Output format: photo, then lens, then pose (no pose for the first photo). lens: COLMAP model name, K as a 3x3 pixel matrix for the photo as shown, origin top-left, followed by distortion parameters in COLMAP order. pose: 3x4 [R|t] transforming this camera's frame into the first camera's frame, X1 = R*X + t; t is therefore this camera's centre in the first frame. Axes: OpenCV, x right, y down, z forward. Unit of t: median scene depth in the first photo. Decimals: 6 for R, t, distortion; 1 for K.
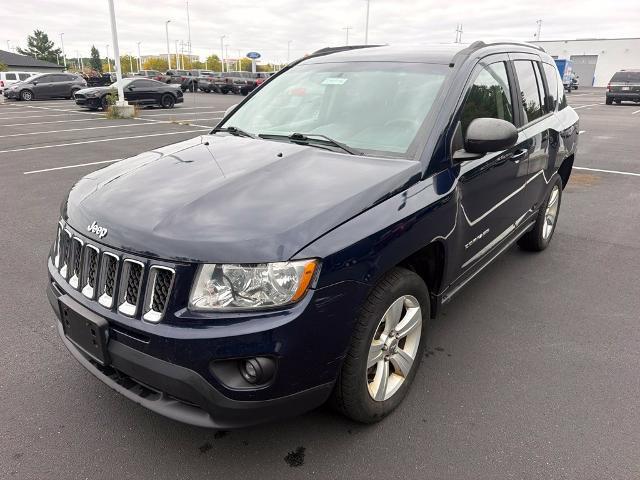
lens RADIAL K [[446.7, 0, 323.8], [0, 446.7, 238.8], [0, 0, 1]] dist [0.000133, -0.000299]
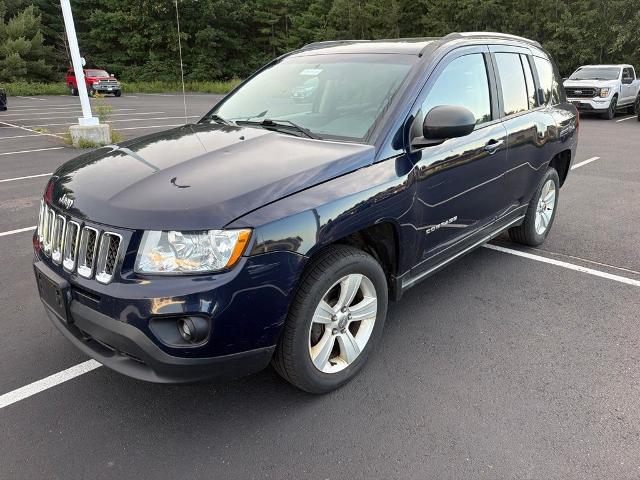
lens RADIAL K [[446.7, 0, 323.8], [0, 446.7, 238.8], [0, 0, 1]] dist [0.000133, -0.000299]
pose [[0.997115, 0.027083, -0.070904, 0.213822], [-0.027418, 0.999617, -0.003752, 0.061558], [0.070775, 0.005685, 0.997476, -0.054097]]
